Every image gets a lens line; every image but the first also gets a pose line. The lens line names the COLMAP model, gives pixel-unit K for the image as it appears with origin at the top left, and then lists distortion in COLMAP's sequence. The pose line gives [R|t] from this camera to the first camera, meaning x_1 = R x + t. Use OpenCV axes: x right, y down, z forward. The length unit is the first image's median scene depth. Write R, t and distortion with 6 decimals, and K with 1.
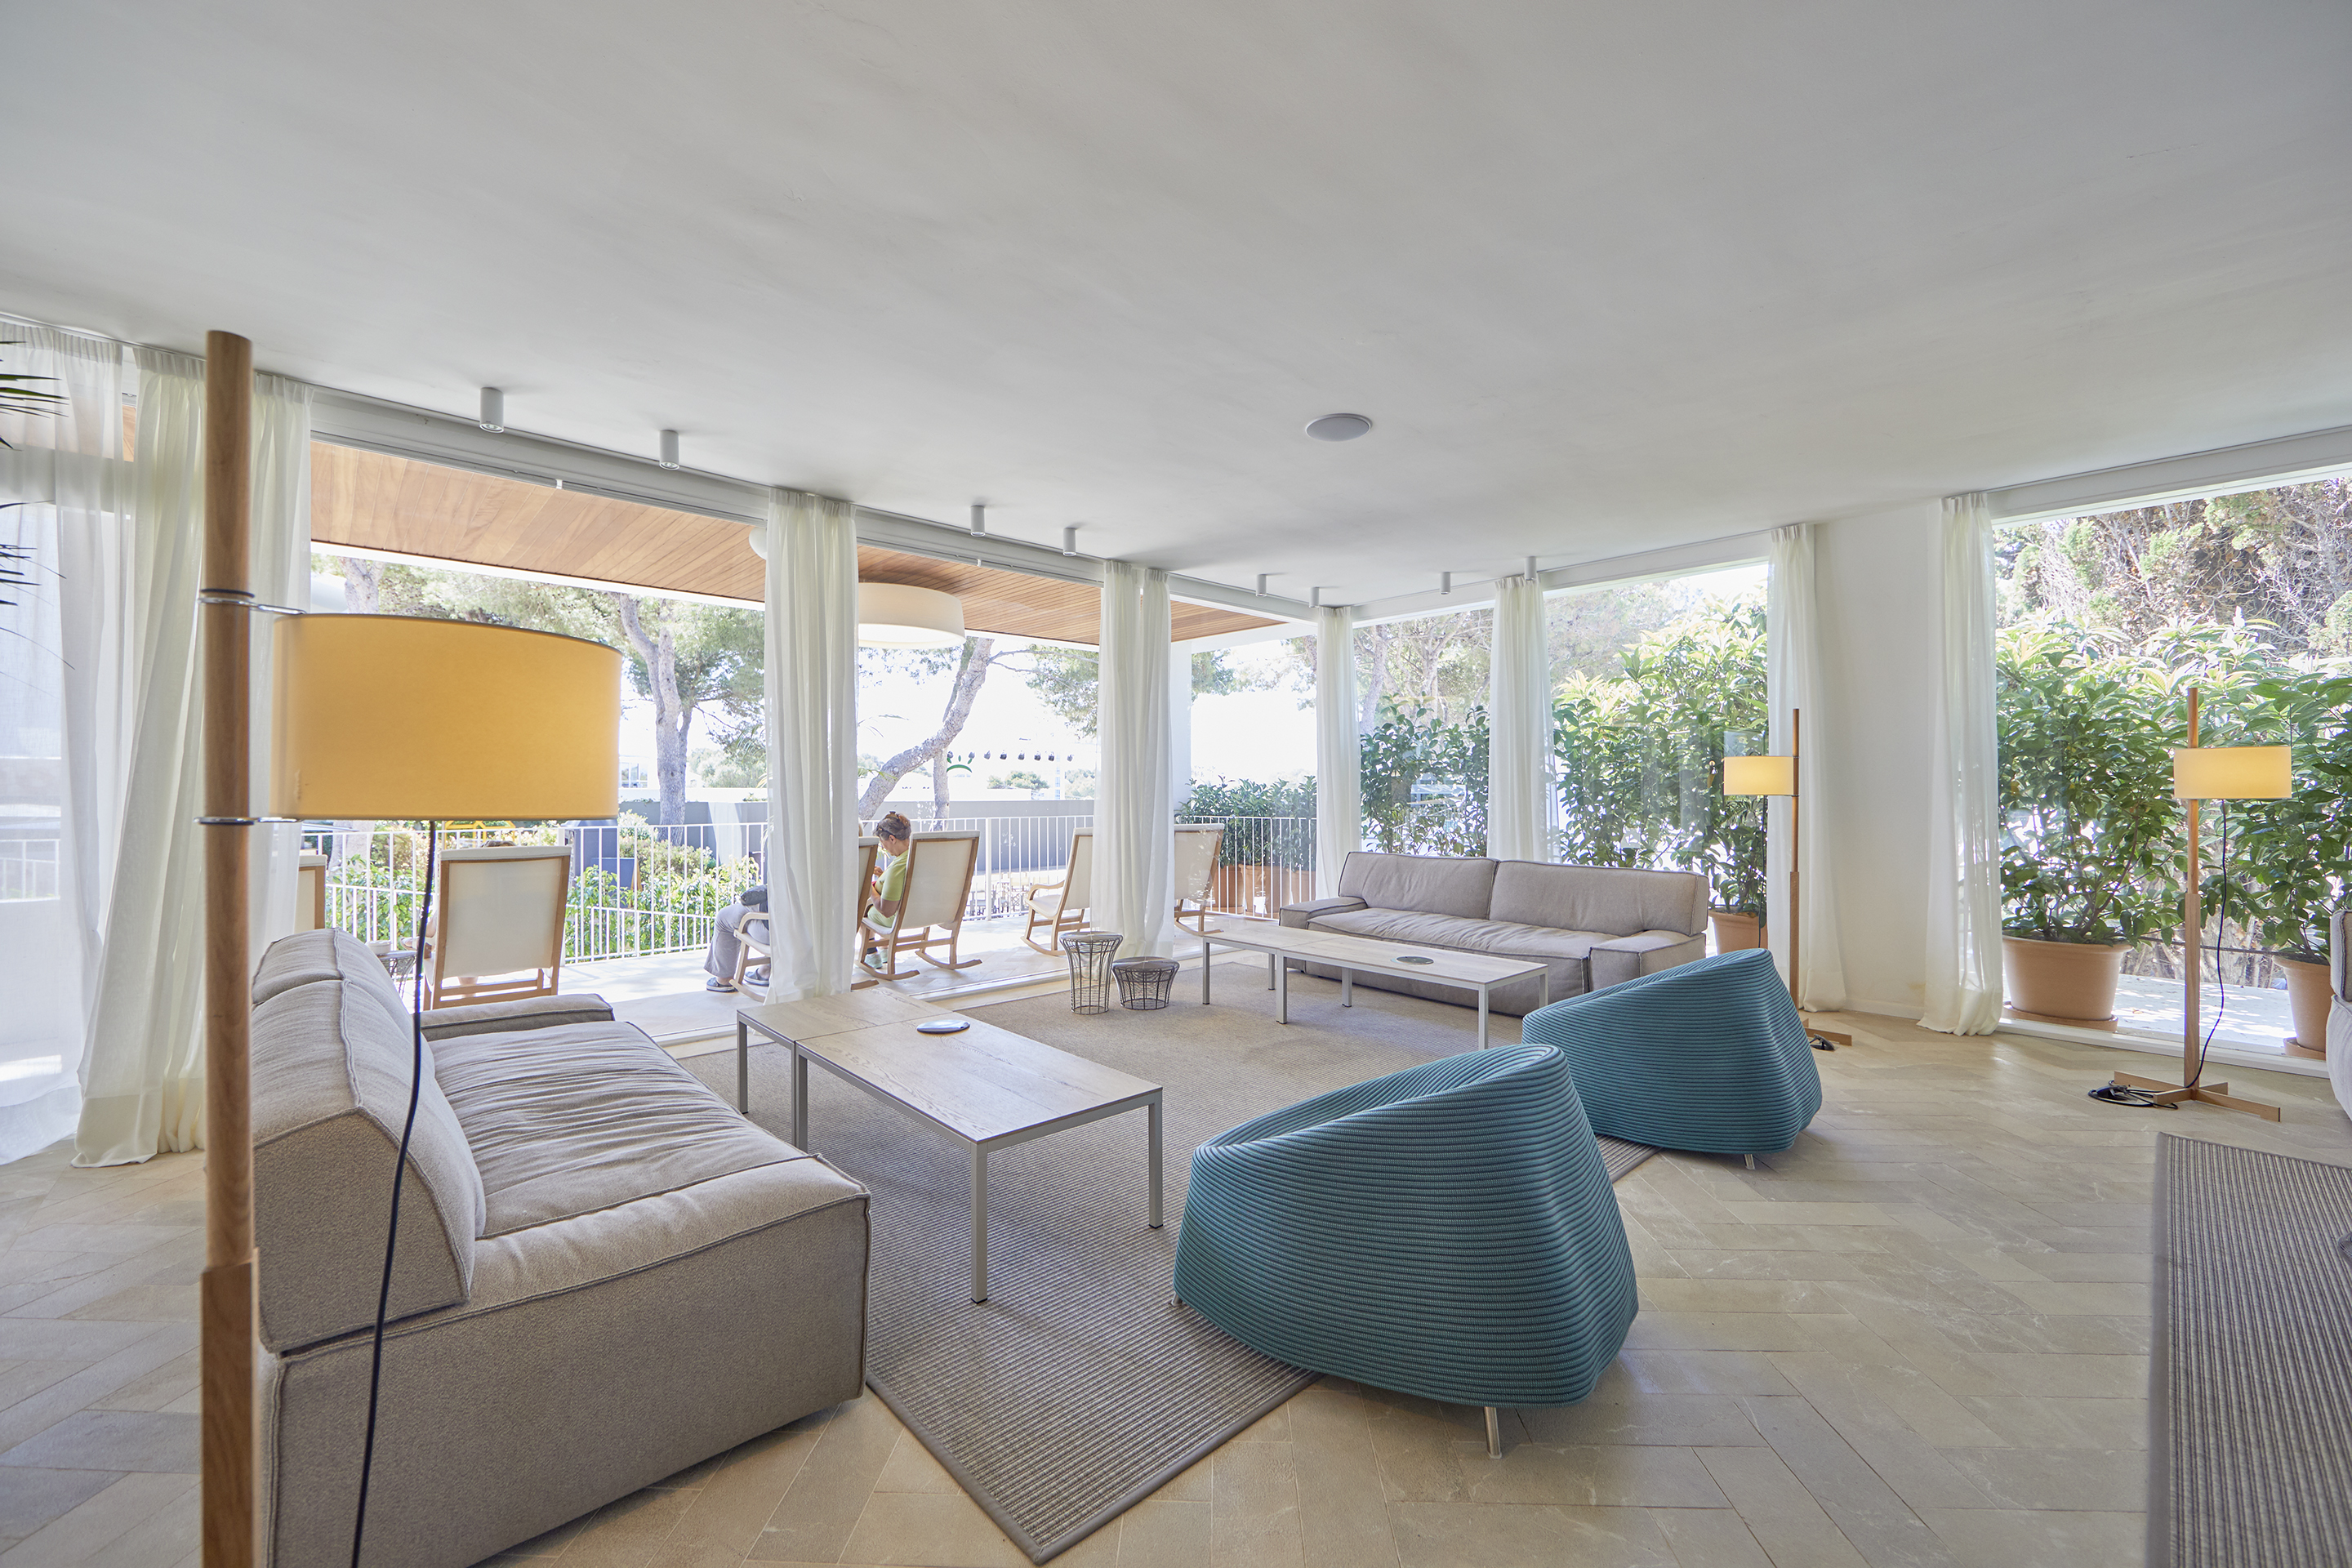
lens RADIAL K [[927.1, 0, 1187.2], [0, 927.1, 785.6], [0, 0, 1]] dist [-0.017588, 0.006274]
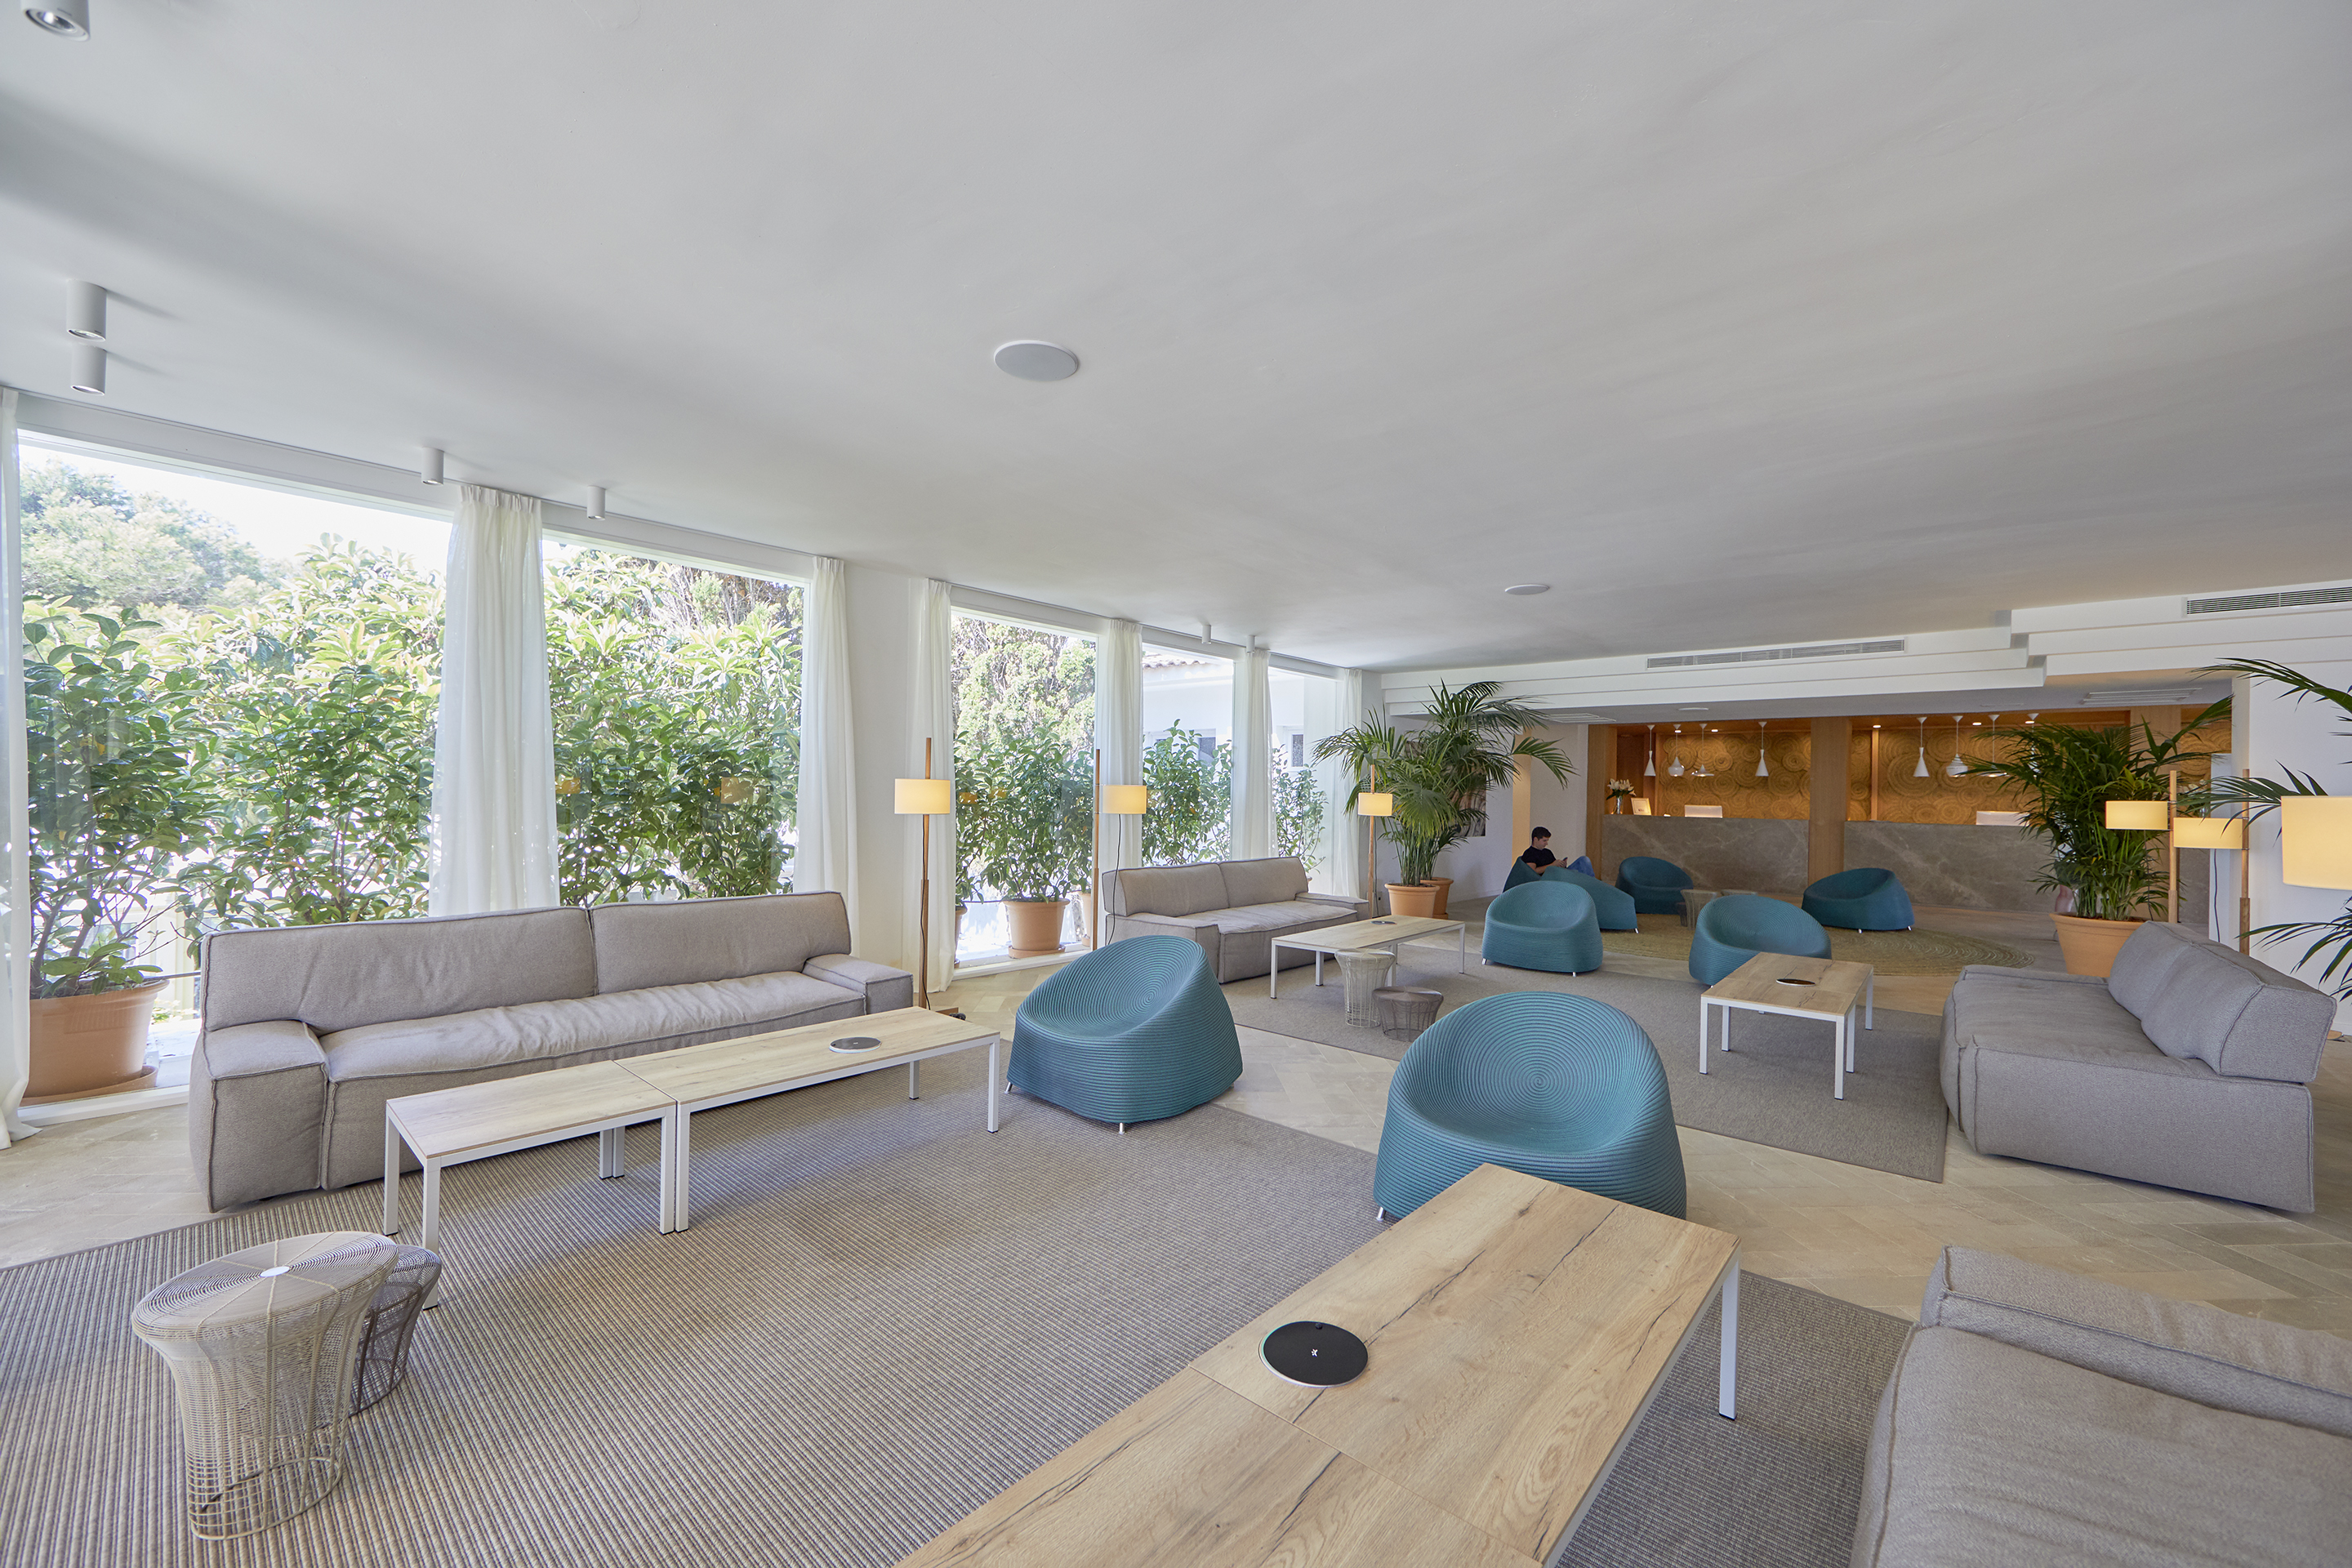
lens RADIAL K [[927.1, 0, 1187.2], [0, 927.1, 785.6], [0, 0, 1]] dist [-0.017588, 0.006274]
pose [[-0.076568, 0.010378, 0.997010, -0.558281], [-0.008030, 0.999907, -0.011024, -0.011817], [-0.997032, -0.008850, -0.076478, 0.856776]]
